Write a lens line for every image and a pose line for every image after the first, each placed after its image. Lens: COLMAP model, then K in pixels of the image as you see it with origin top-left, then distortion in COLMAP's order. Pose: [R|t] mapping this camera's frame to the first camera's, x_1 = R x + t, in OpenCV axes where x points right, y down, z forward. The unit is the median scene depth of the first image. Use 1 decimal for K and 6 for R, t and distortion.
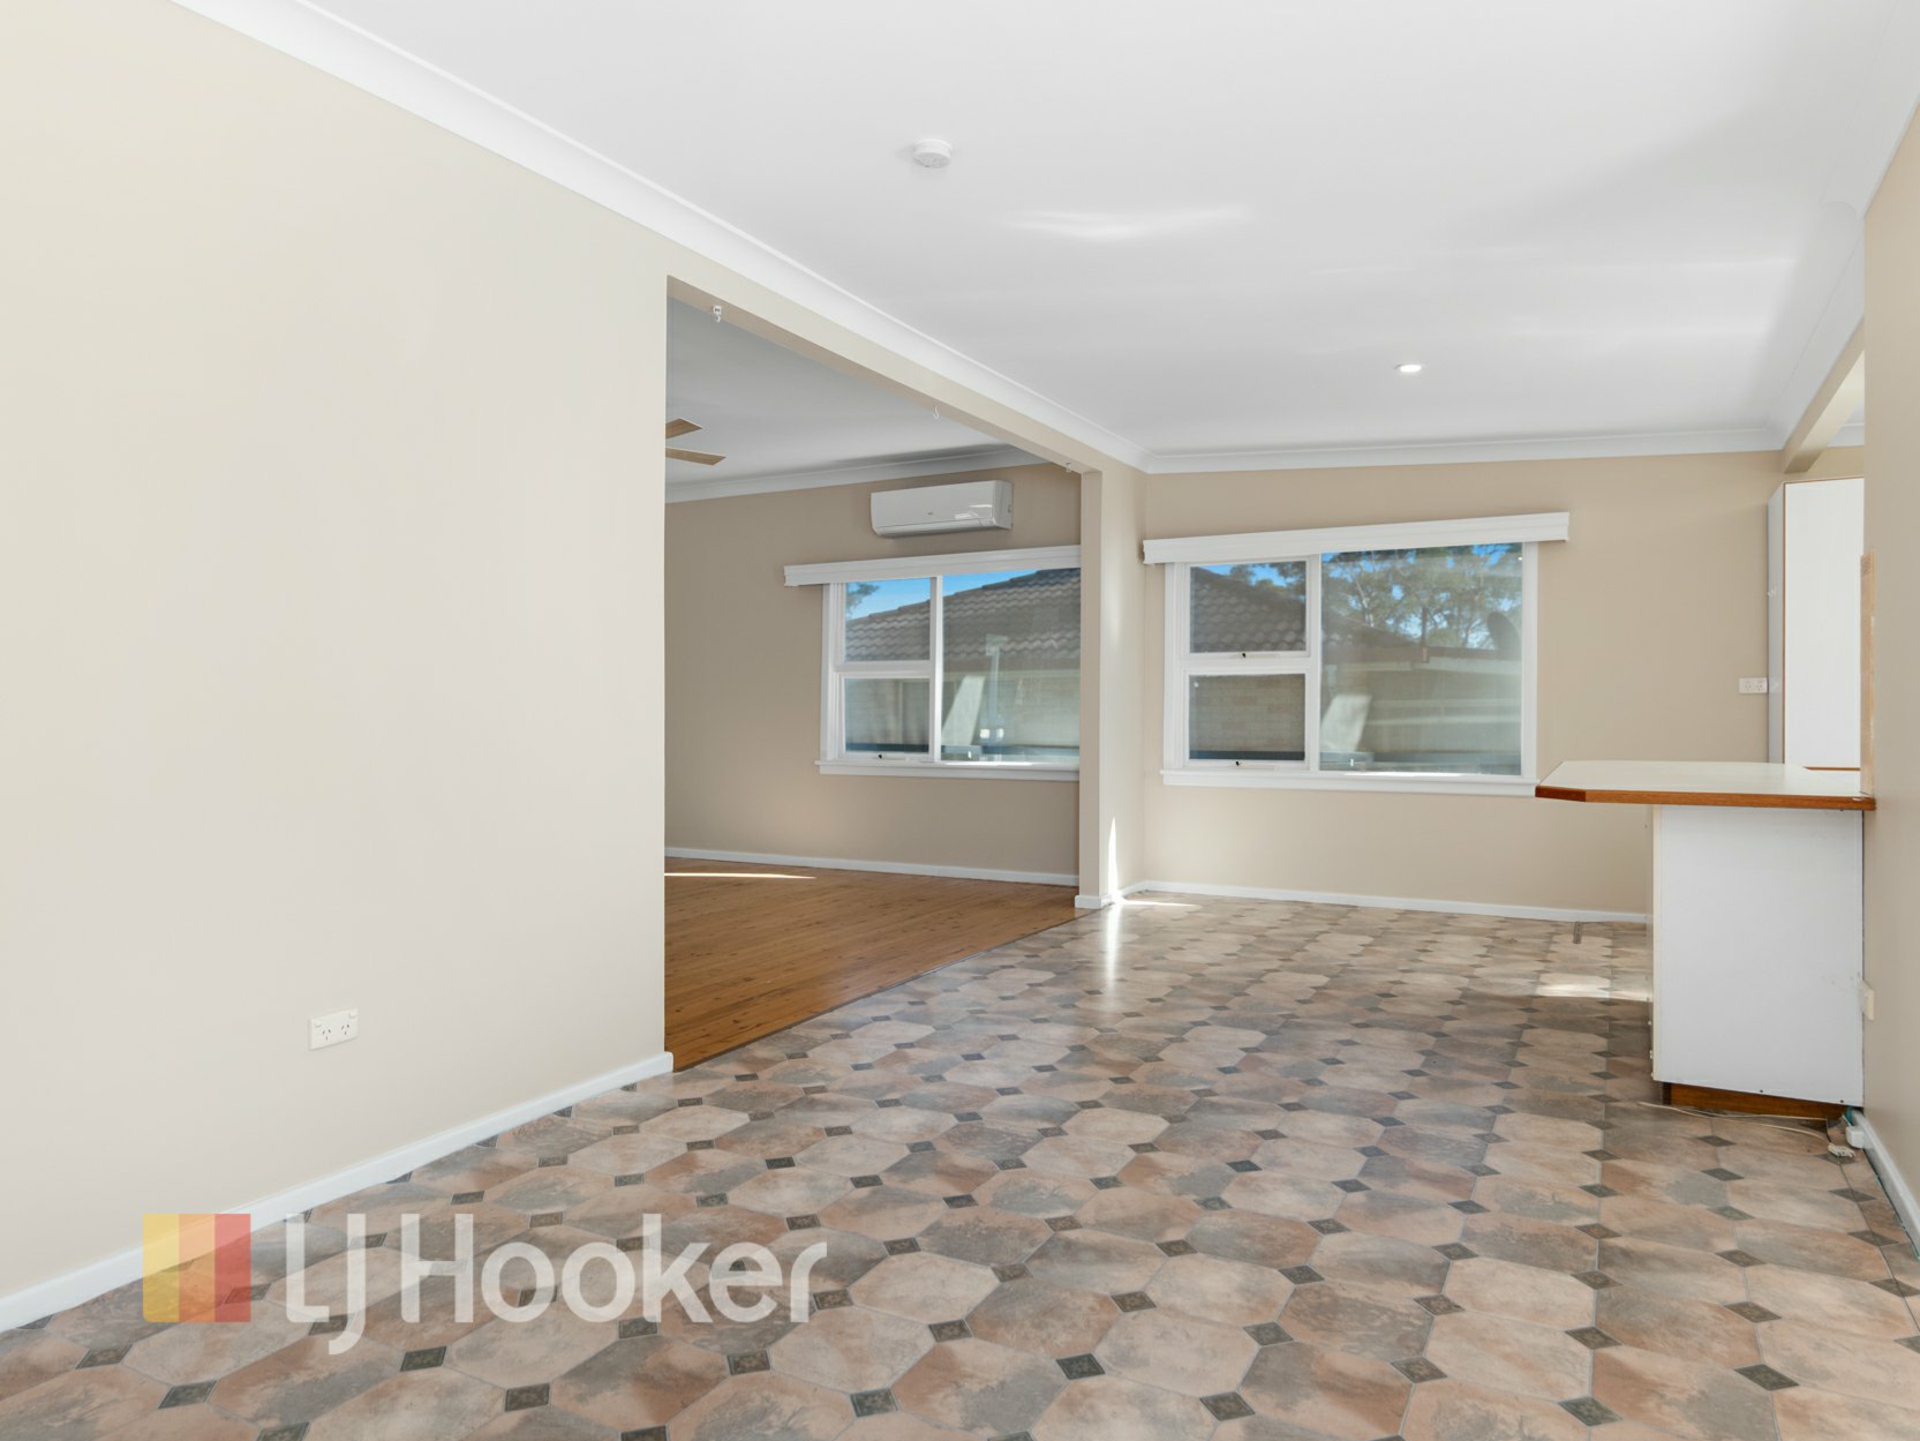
lens RADIAL K [[1218.5, 0, 959.2], [0, 1218.5, 719.2], [0, 0, 1]] dist [0.002578, -0.001260]
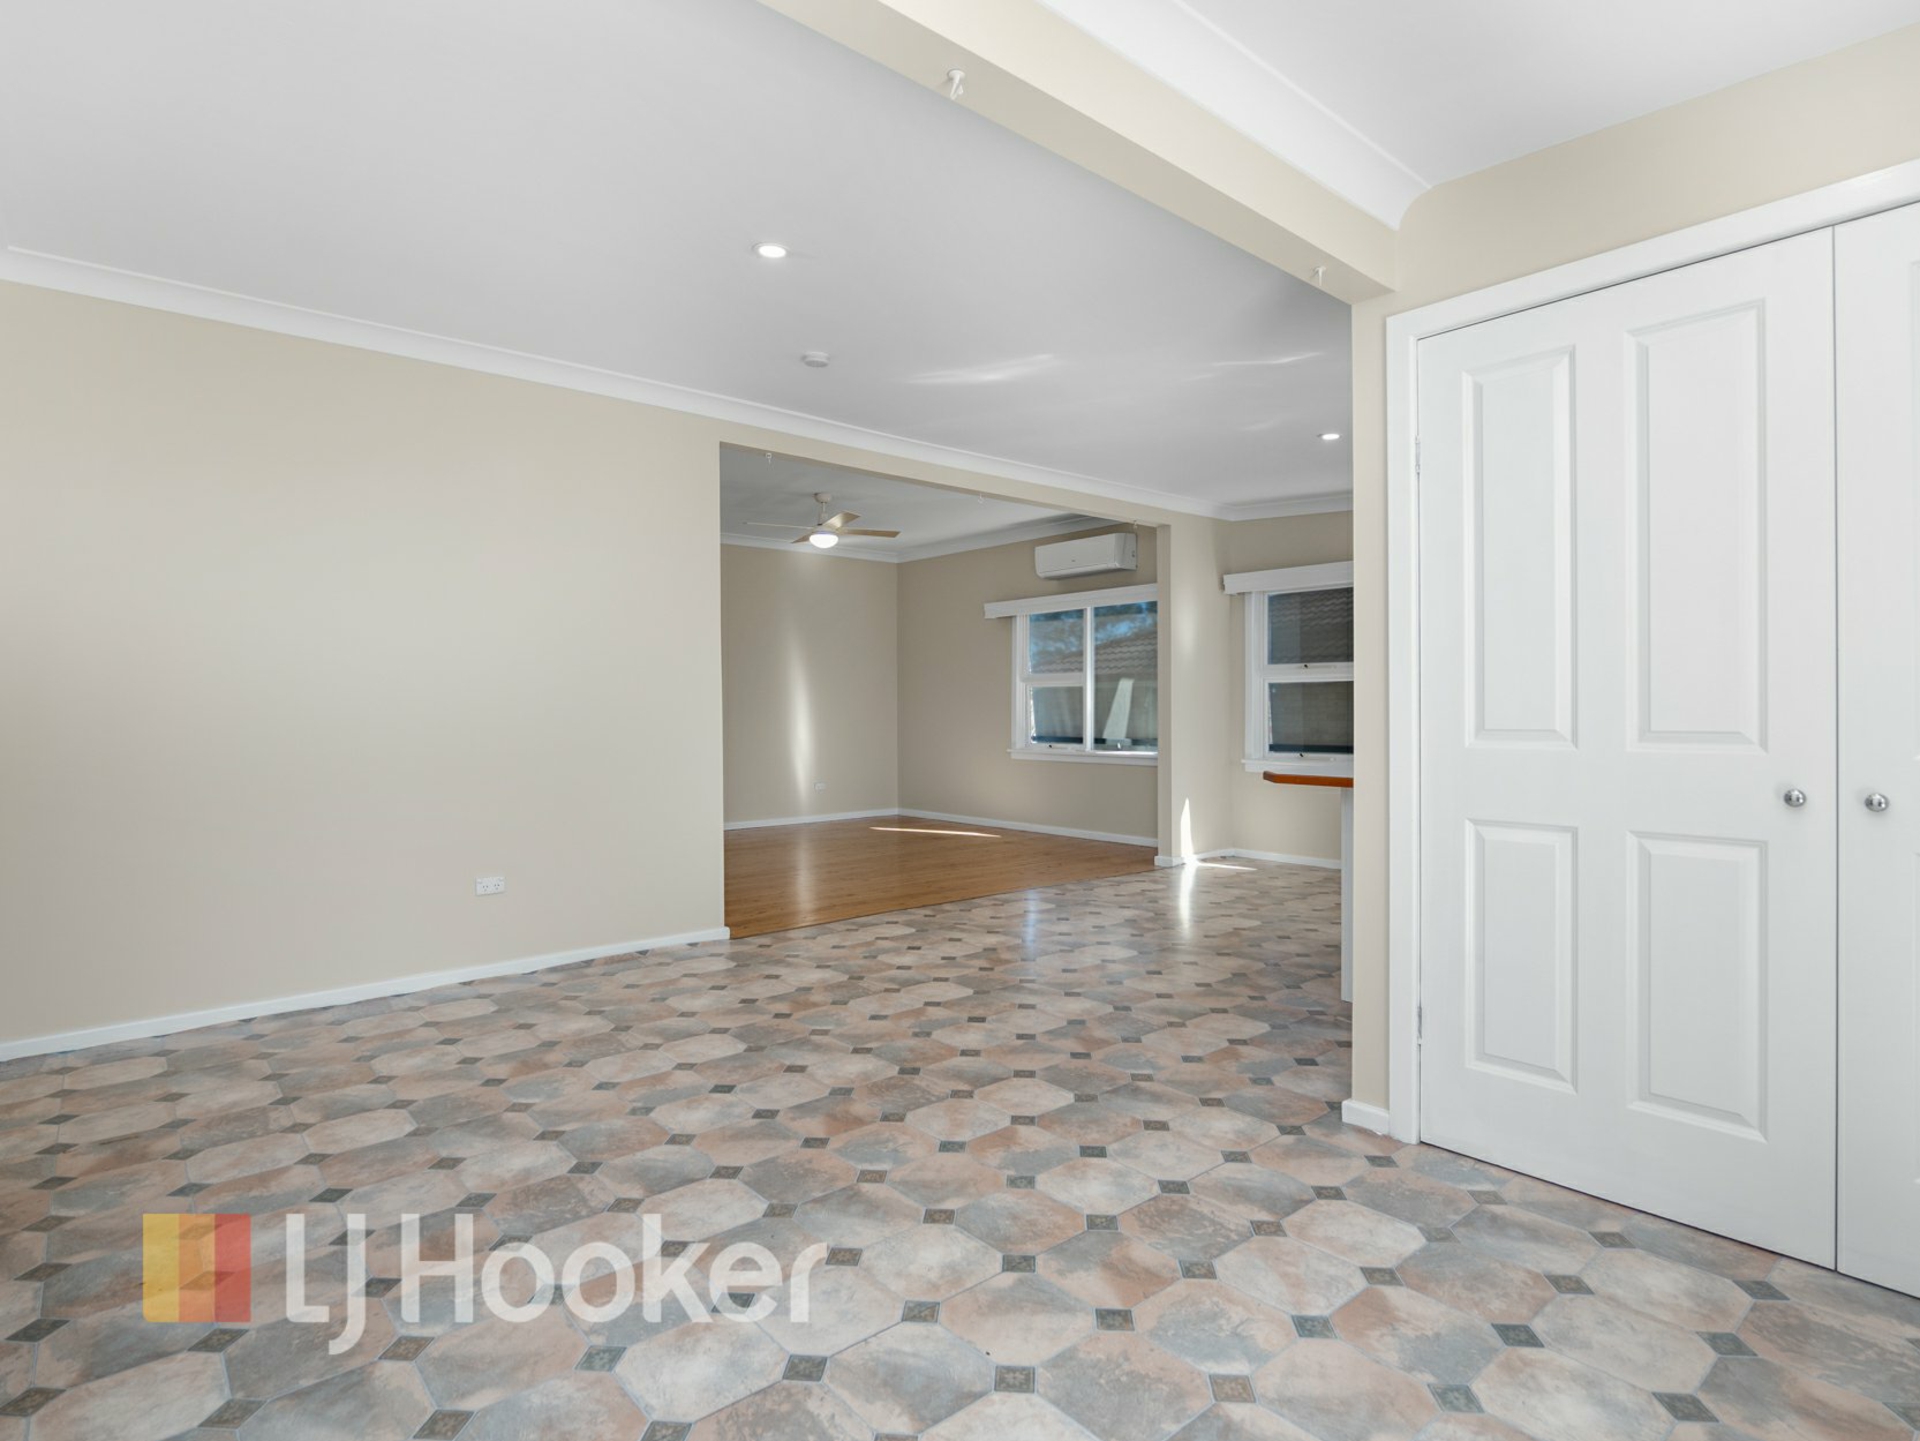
lens RADIAL K [[1012.9, 0, 952.0], [0, 1012.9, 720.5], [0, 0, 1]] dist [-0.025805, -0.000411]
pose [[0.933817, 0.003290, -0.357735, 0.274268], [-0.002121, 0.999991, 0.003659, -0.001105], [0.357744, -0.002658, 0.933816, -0.068664]]
